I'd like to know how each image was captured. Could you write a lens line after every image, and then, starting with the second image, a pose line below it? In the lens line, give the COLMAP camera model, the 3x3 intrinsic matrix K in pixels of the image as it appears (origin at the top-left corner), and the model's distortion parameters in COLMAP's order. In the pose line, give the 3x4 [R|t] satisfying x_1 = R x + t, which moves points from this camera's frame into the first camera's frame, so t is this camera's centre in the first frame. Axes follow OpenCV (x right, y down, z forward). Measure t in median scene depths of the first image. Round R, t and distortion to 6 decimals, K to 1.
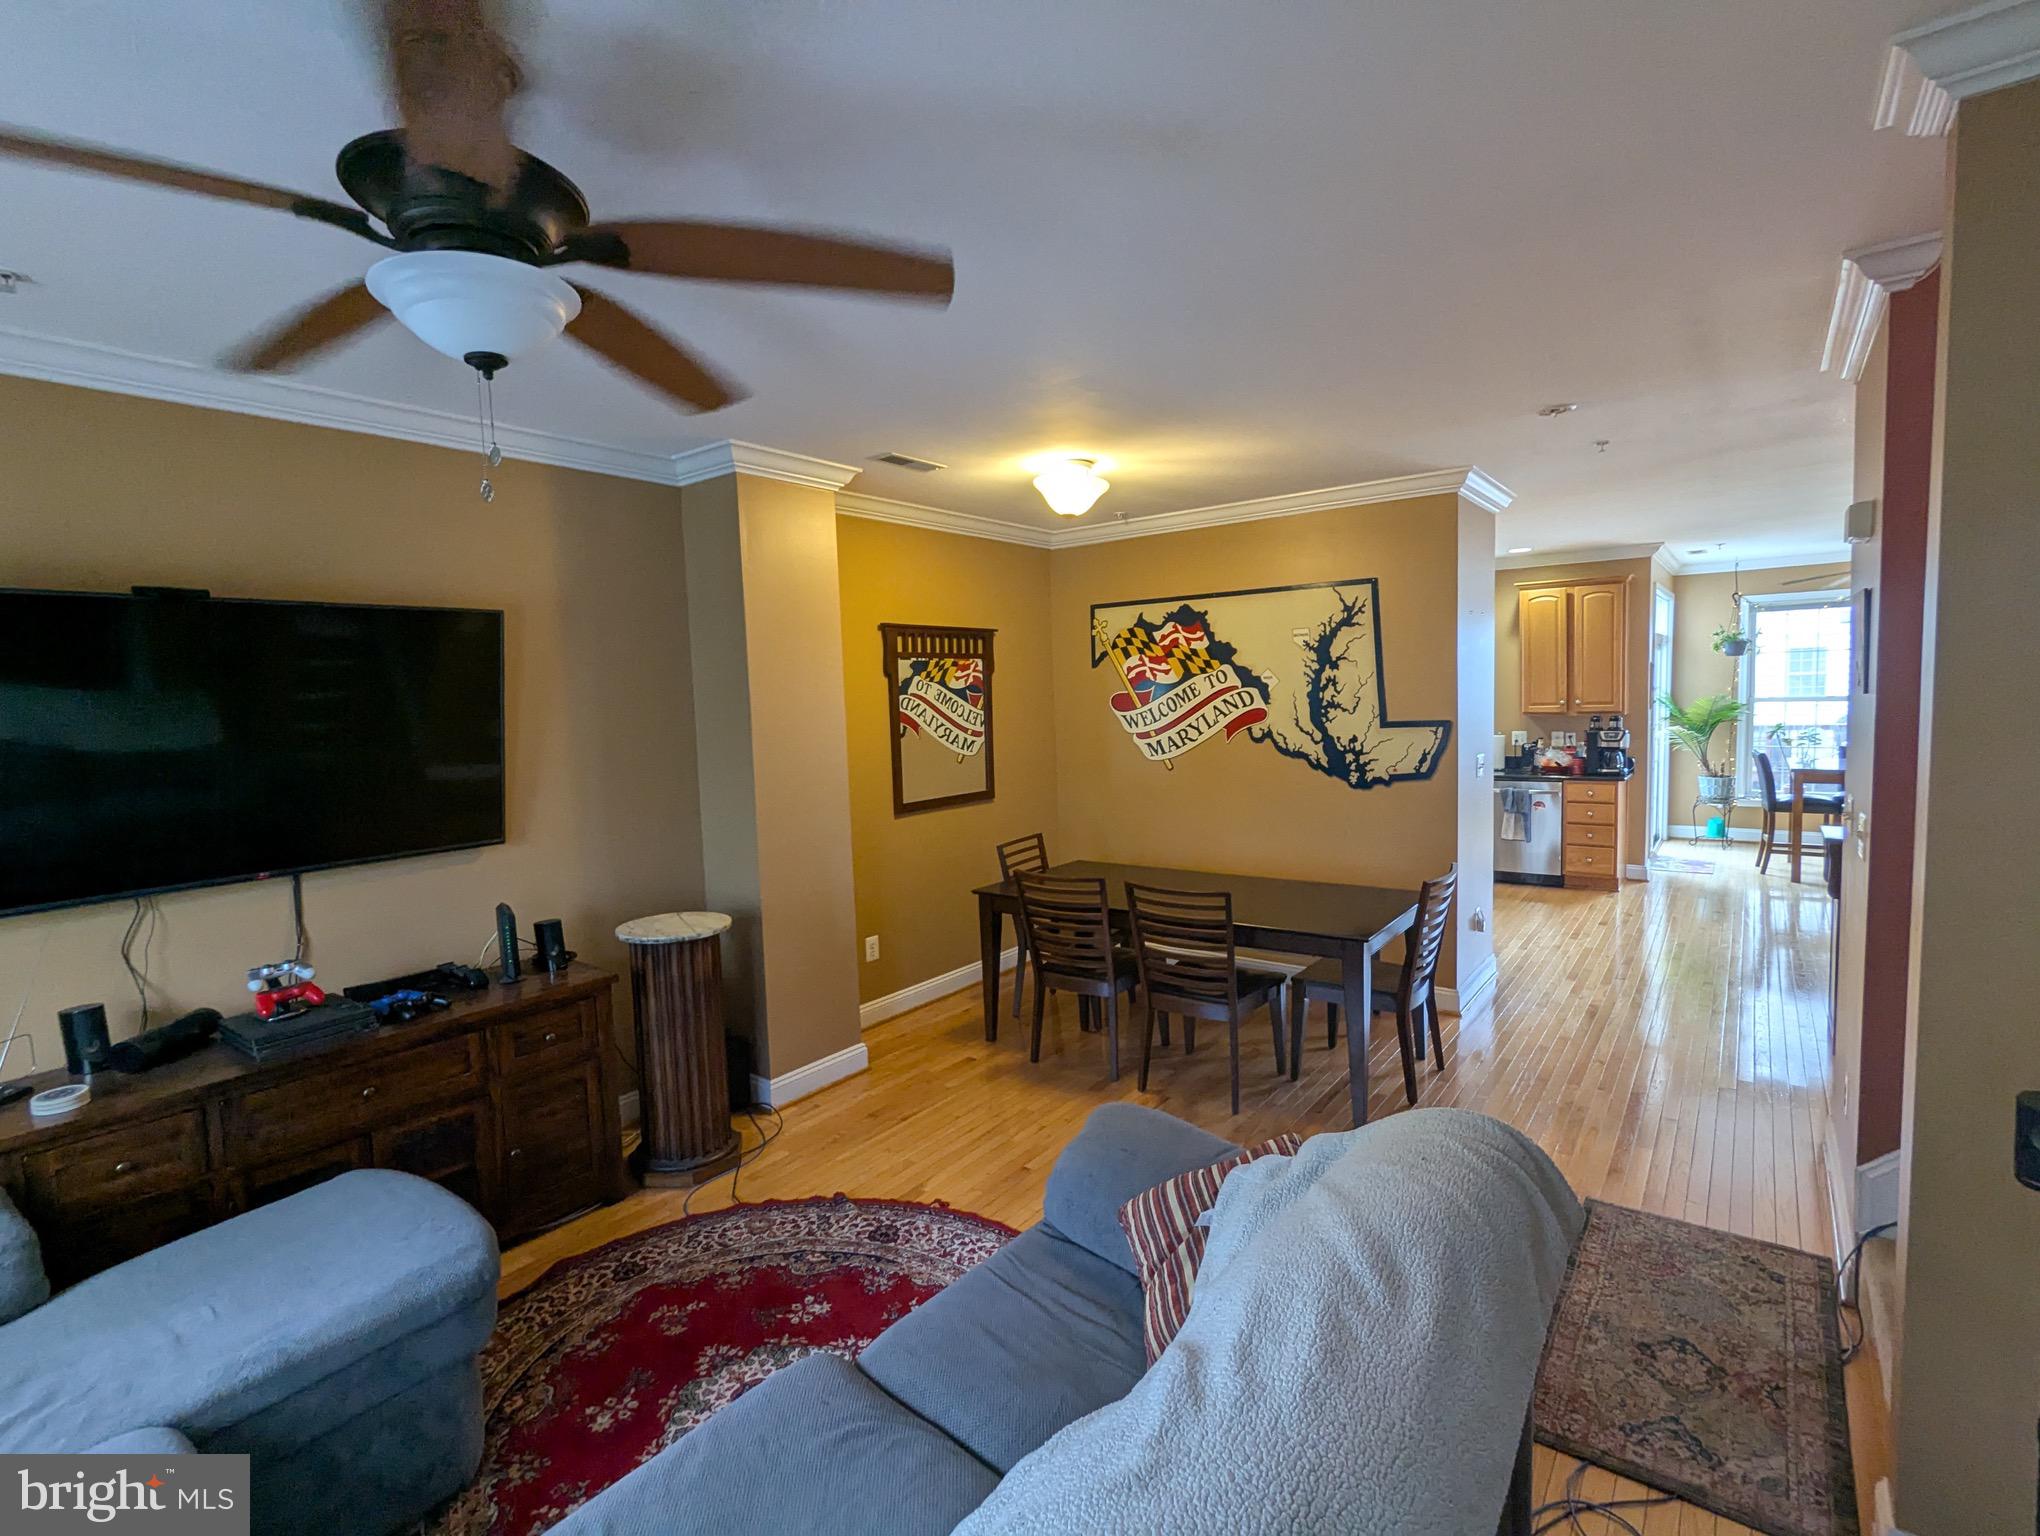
lens RADIAL K [[968.9, 0, 1017.5], [0, 968.9, 761.8], [0, 0, 1]] dist [-0.005331, 0.002540]
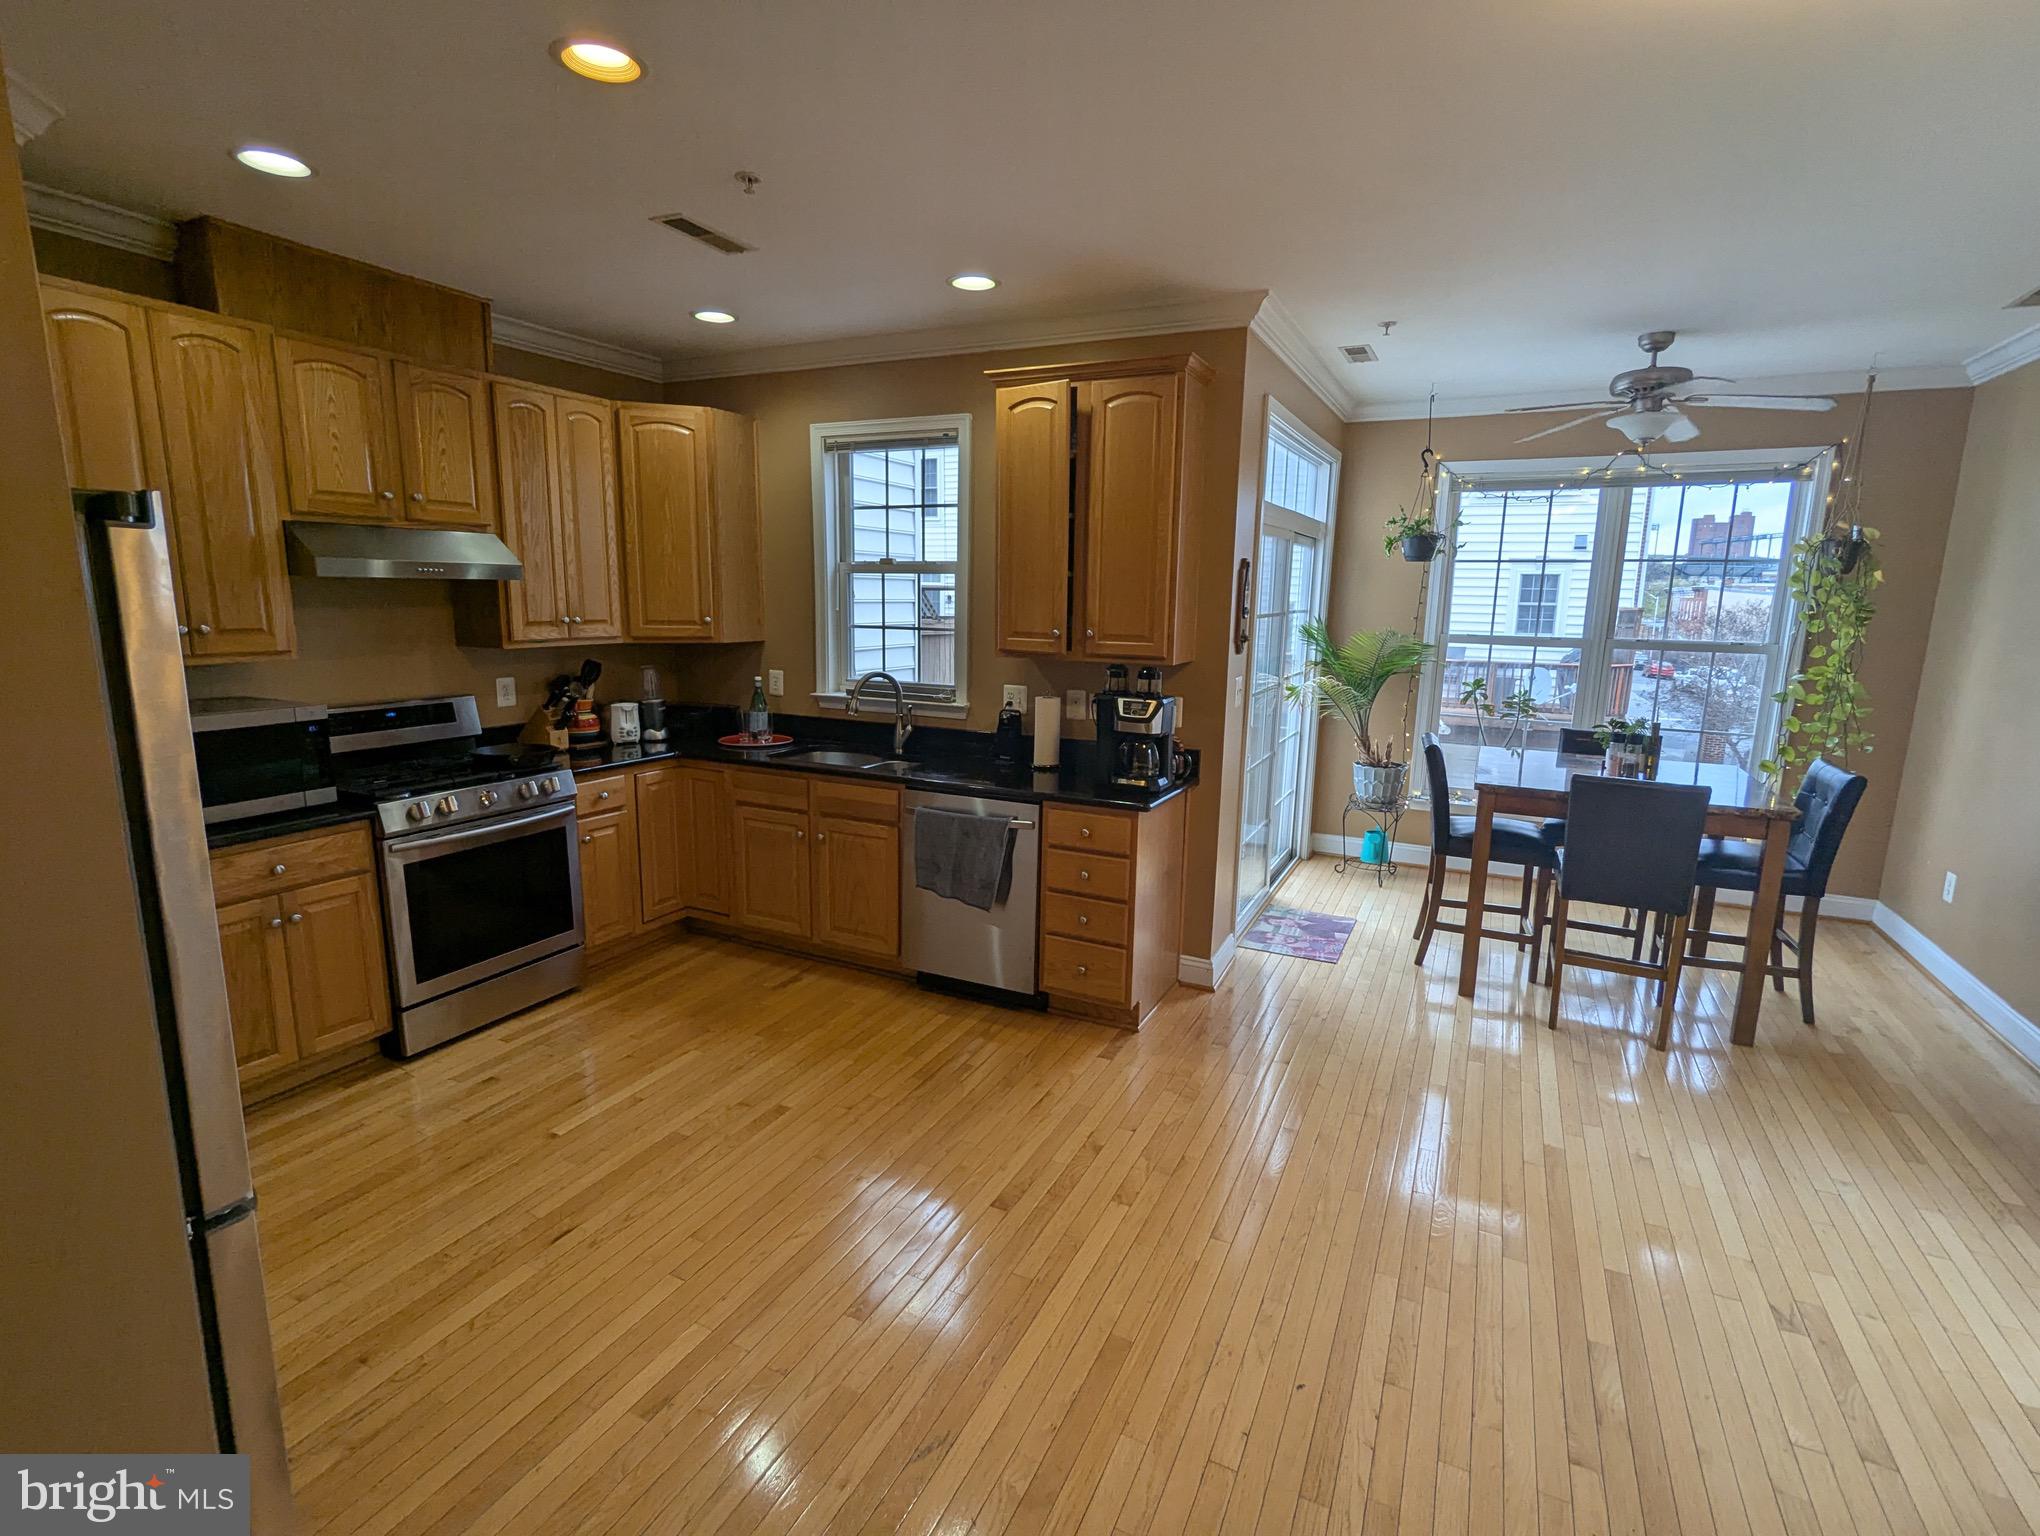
lens RADIAL K [[968.9, 0, 1020.1], [0, 968.9, 765.4], [0, 0, 1]] dist [-0.005331, 0.002540]
pose [[0.980038, 0.013889, 0.198322, 0.418876], [-0.034455, 0.994327, 0.100629, -0.040517], [-0.195800, -0.105454, 0.974957, 0.496563]]
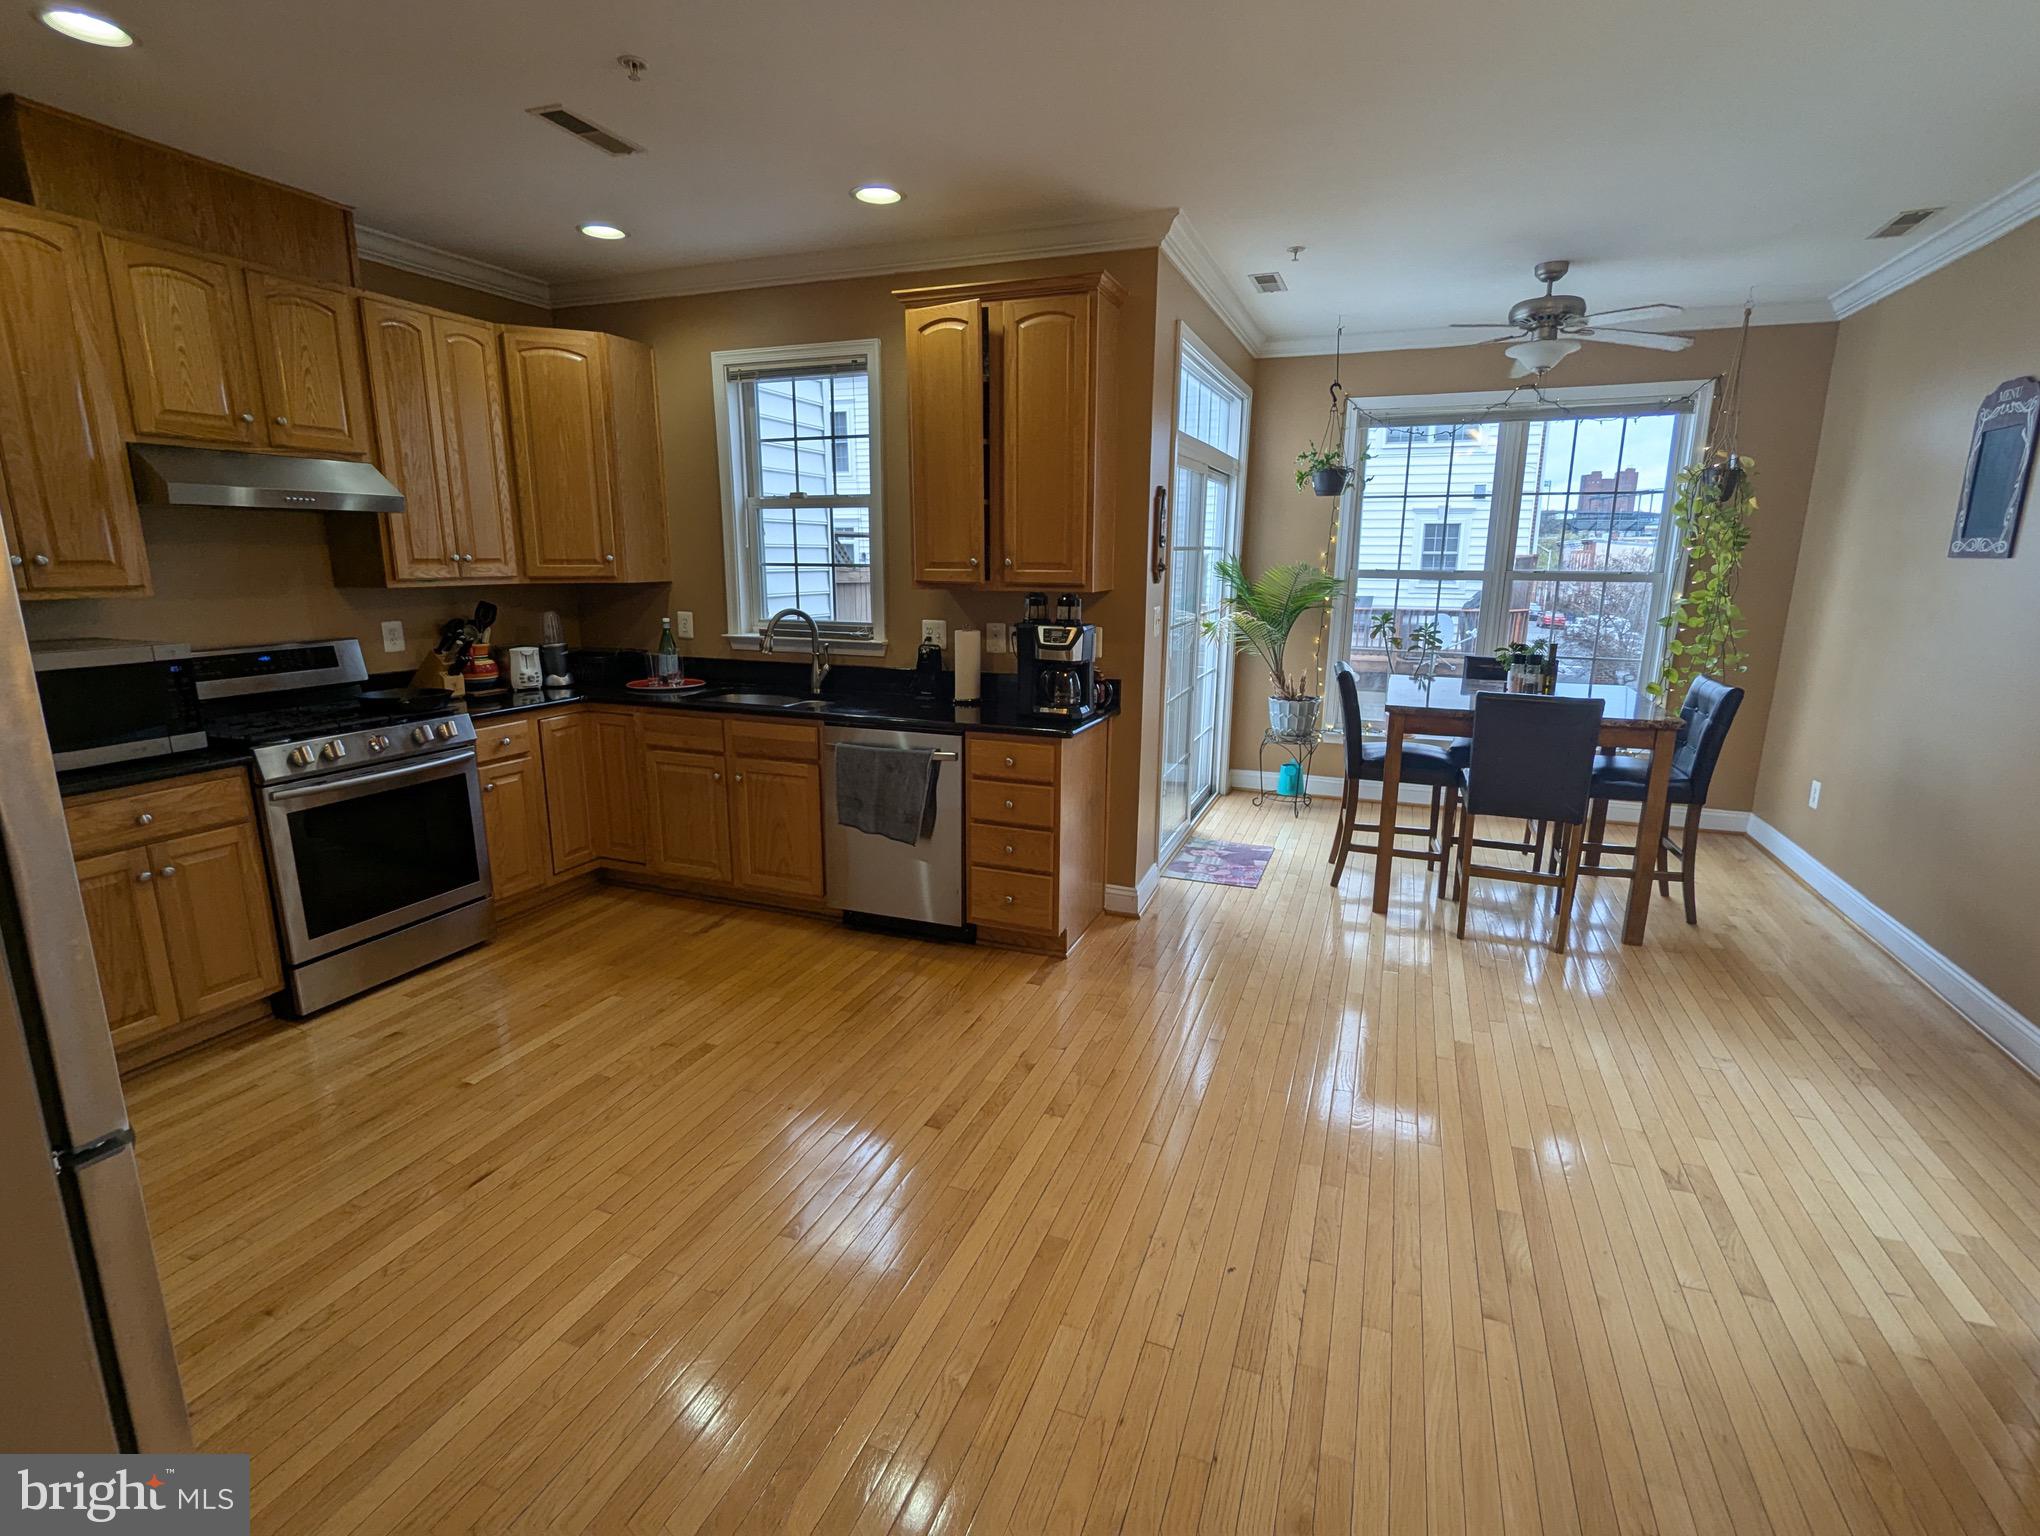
lens RADIAL K [[968.9, 0, 1020.1], [0, 968.9, 764.8], [0, 0, 1]] dist [-0.005331, 0.002540]
pose [[0.960679, -0.021974, 0.276790, 0.419173], [-0.016700, 0.990486, 0.136597, -0.026222], [-0.277158, -0.135848, 0.951172, 0.497800]]
